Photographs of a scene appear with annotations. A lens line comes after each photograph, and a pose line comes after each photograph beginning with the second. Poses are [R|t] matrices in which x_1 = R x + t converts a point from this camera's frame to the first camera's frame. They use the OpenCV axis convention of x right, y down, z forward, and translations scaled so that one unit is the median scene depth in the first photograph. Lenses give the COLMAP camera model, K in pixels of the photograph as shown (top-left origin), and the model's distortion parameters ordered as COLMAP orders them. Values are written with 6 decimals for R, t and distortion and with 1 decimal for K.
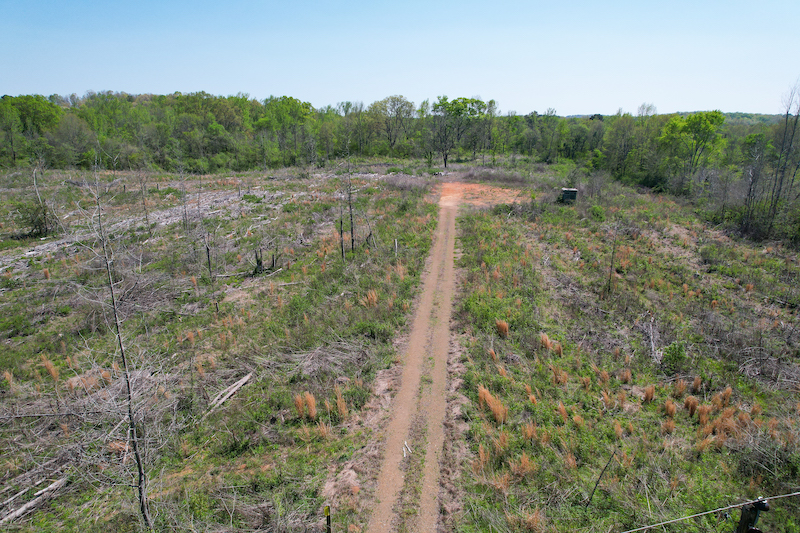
lens RADIAL K [[512.3, 0, 401.4], [0, 512.3, 248.8], [0, 0, 1]] dist [-0.073069, 0.067372]
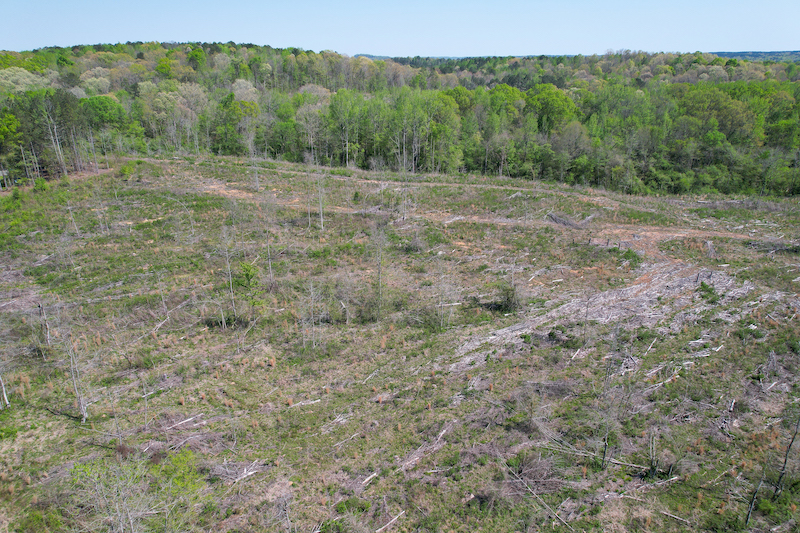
lens RADIAL K [[512.3, 0, 402.2], [0, 512.3, 264.9], [0, 0, 1]] dist [-0.073069, 0.067372]
pose [[0.620878, 0.298099, -0.725016, 0.005244], [-0.186633, 0.954492, 0.232624, -0.138495], [0.761367, -0.009120, 0.648257, -0.010089]]
